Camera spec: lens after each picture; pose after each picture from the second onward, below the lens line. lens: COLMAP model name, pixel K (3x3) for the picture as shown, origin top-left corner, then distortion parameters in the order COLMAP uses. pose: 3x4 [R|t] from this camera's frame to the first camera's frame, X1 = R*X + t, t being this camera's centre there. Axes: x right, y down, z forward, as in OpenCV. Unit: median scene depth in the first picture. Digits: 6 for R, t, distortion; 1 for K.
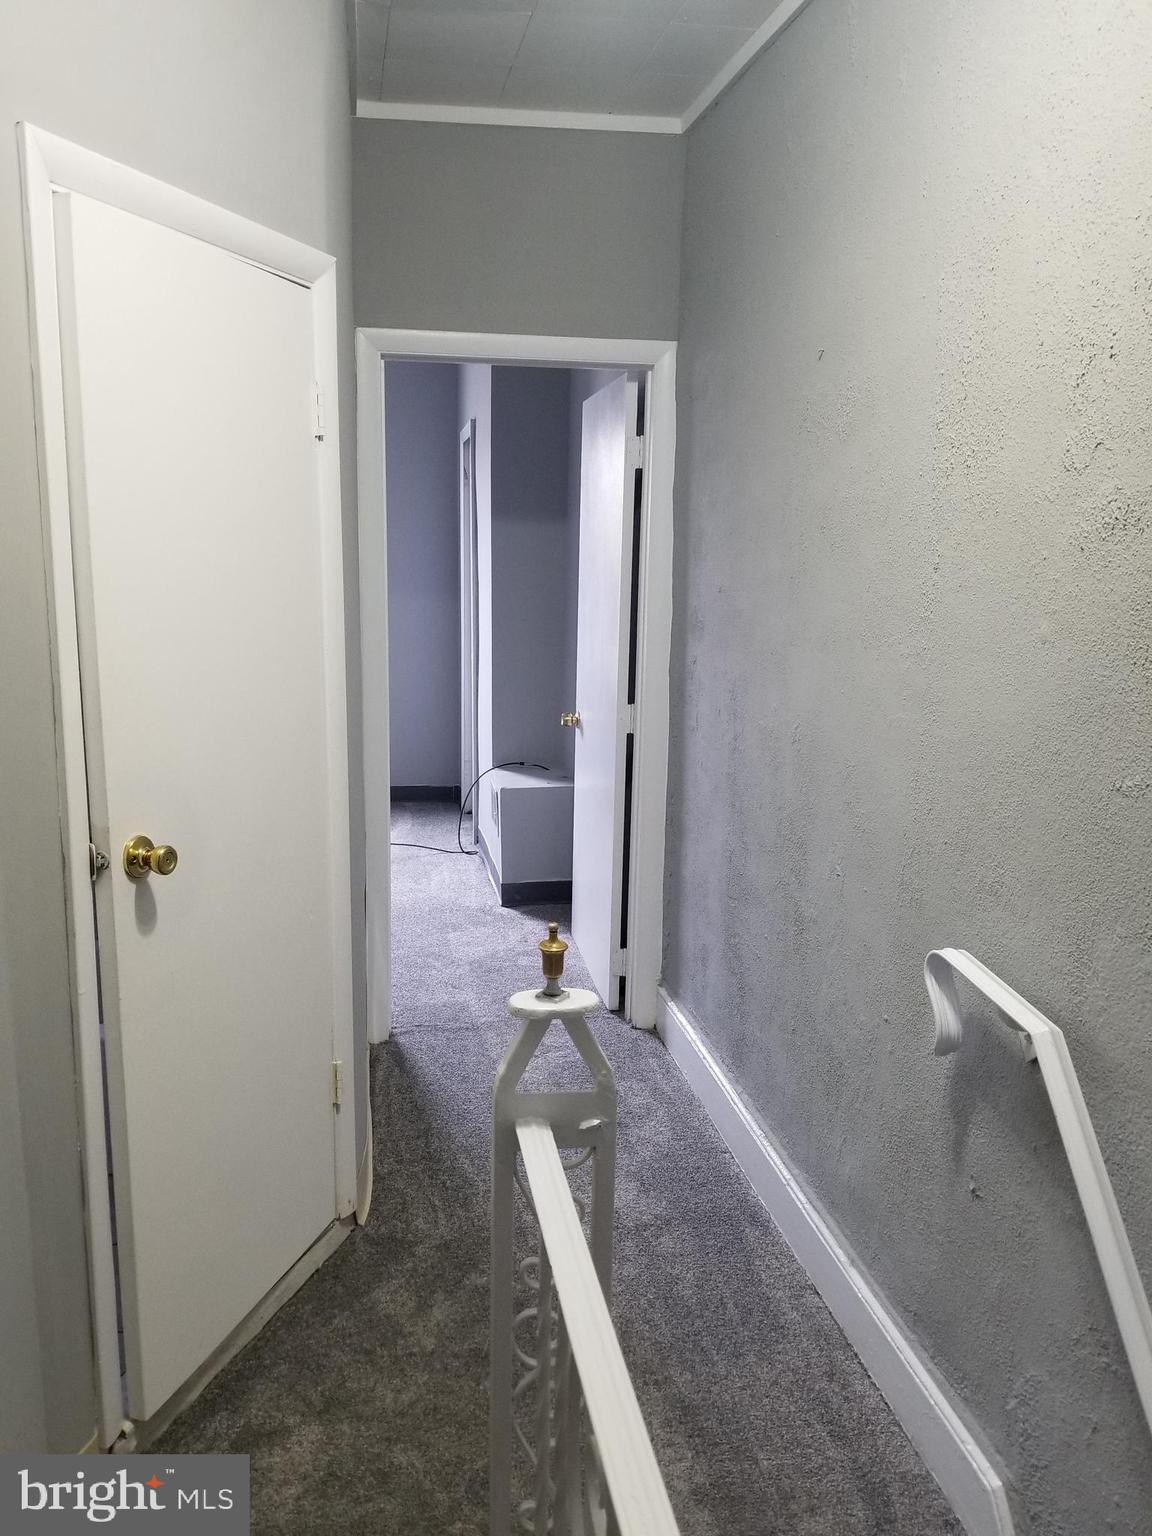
lens RADIAL K [[1199.8, 0, 585.3], [0, 1199.8, 799.3], [0, 0, 1]] dist [0.090348, -0.148468]
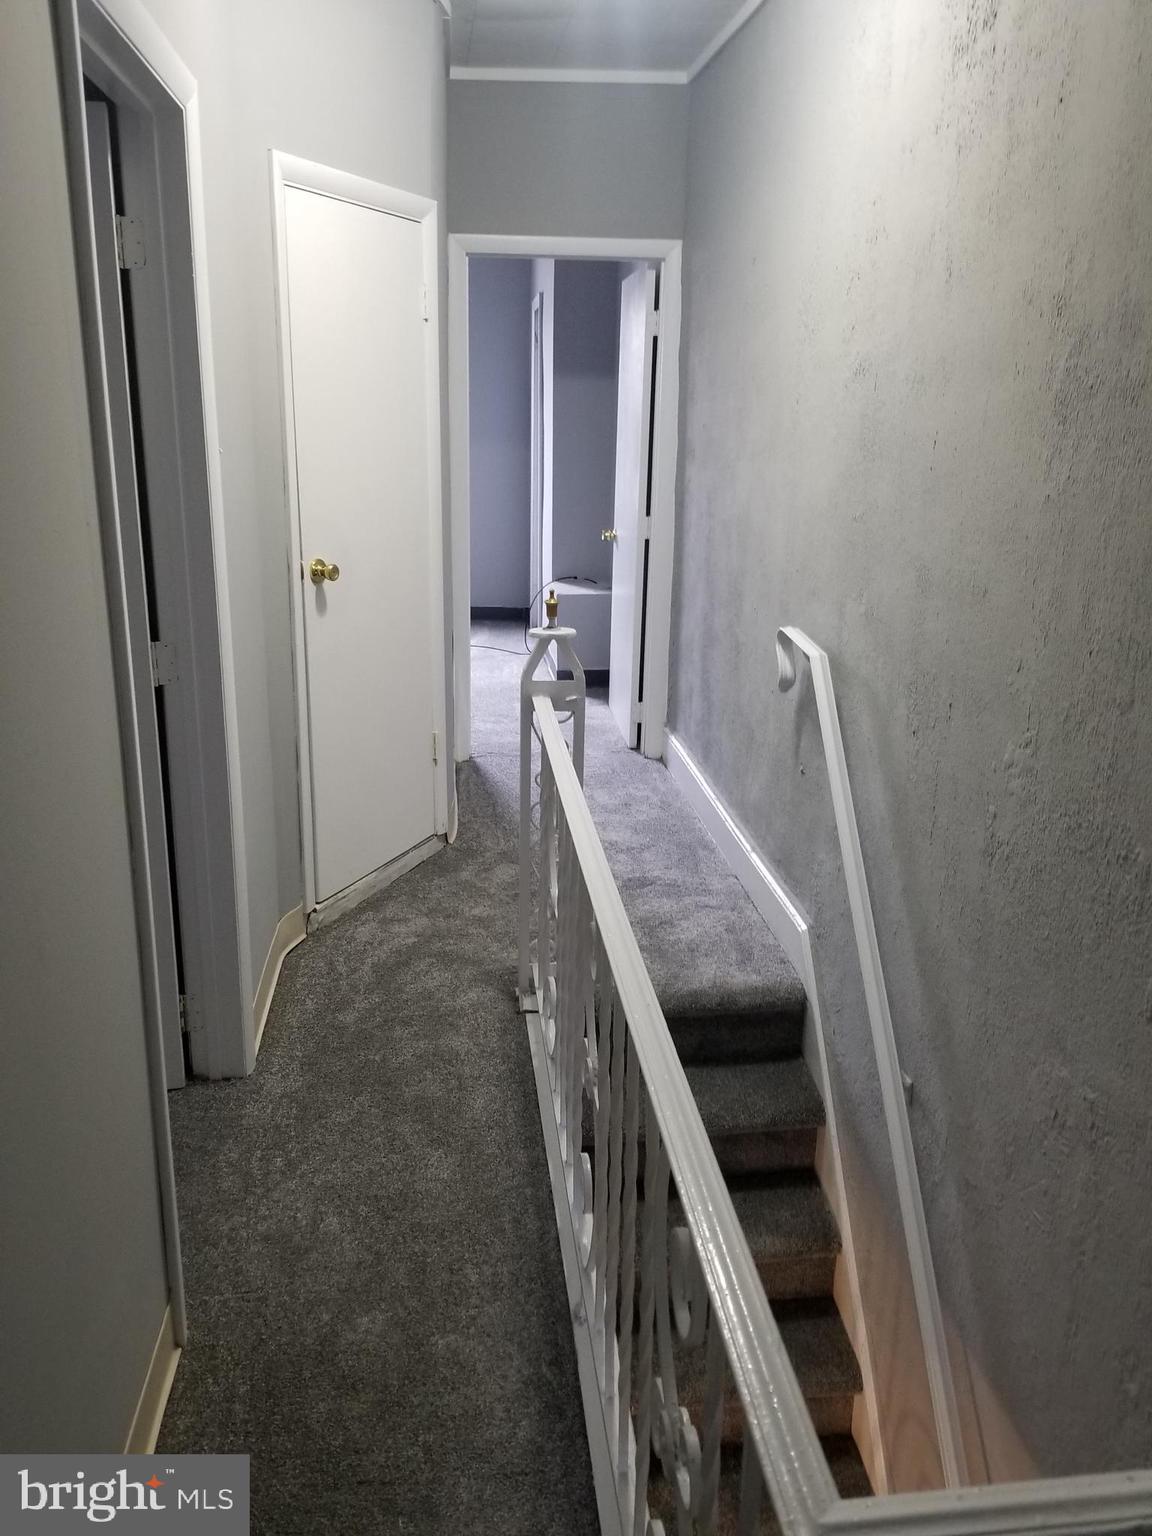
lens RADIAL K [[1202.1, 0, 576.0], [0, 1202.1, 768.0], [0, 0, 1]] dist [0.096197, -0.155634]
pose [[0.996960, 0.020172, -0.075257, 0.072841], [-0.014081, 0.996646, 0.080611, 0.104916], [0.076631, -0.079306, 0.993900, -0.416418]]
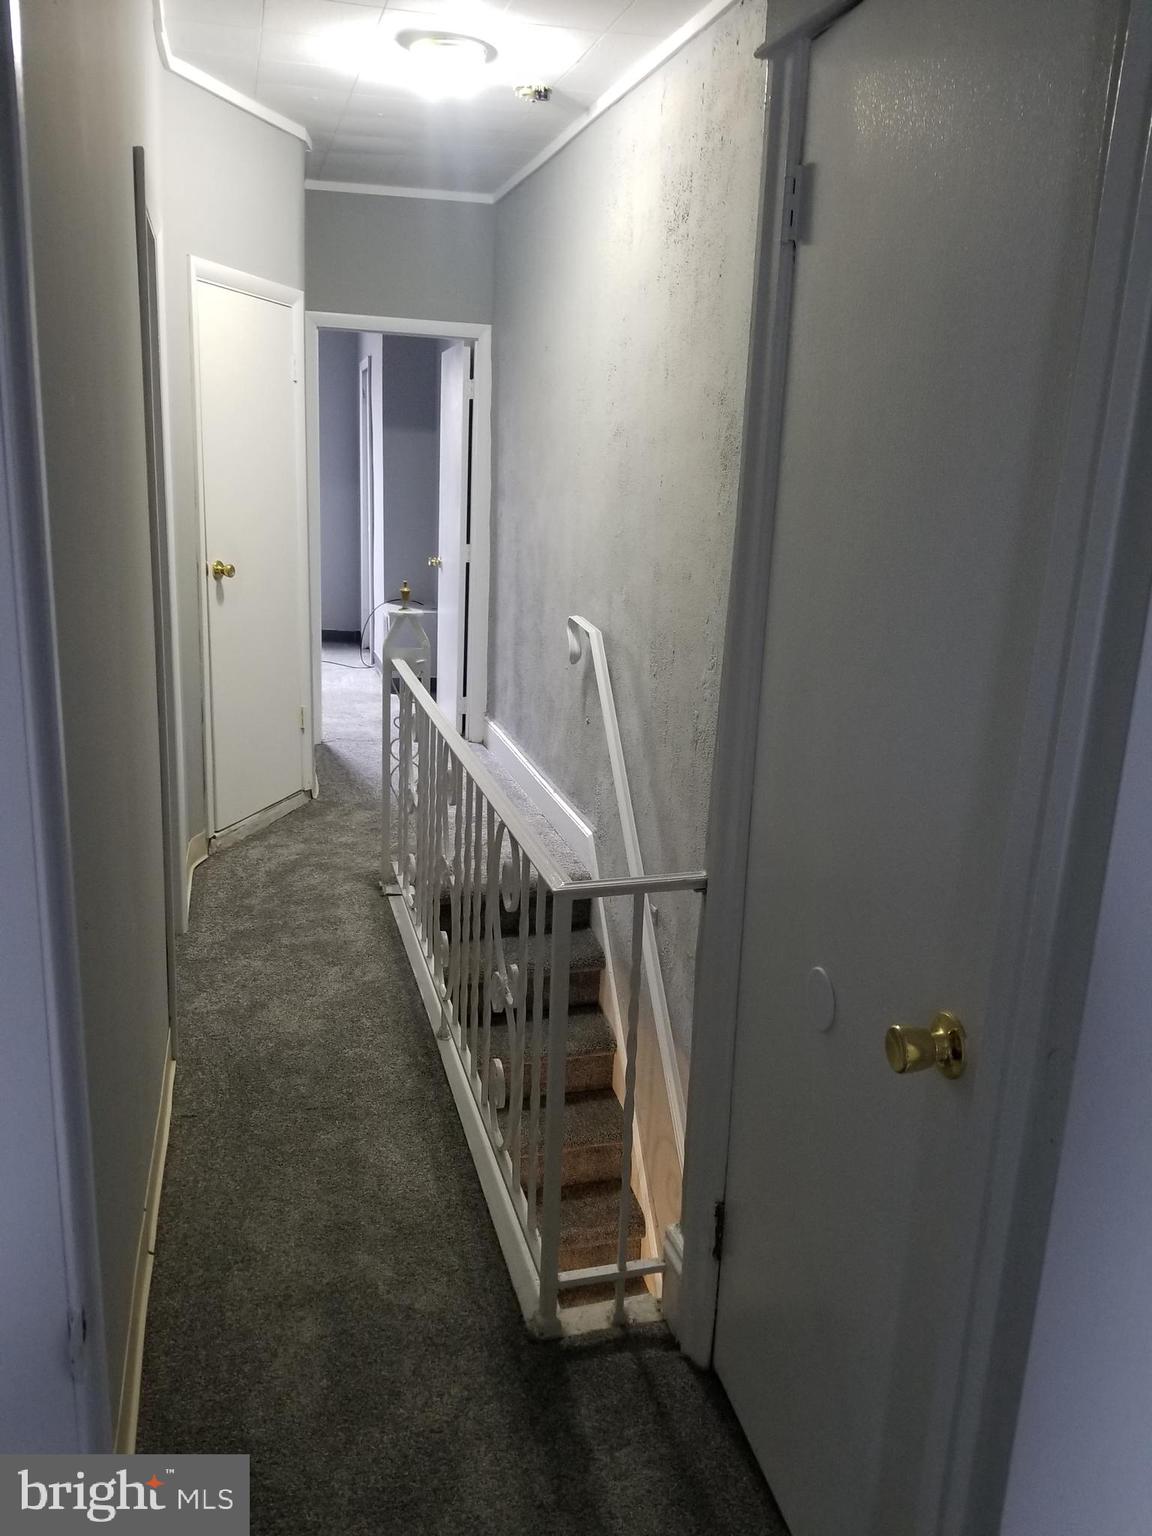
lens RADIAL K [[1199.8, 0, 585.3], [0, 1199.8, 799.3], [0, 0, 1]] dist [0.090348, -0.148468]
pose [[0.996289, 0.004878, 0.085935, 0.064951], [-0.010212, 0.998040, 0.061734, 0.187396], [-0.085465, -0.062383, 0.994386, -0.768846]]
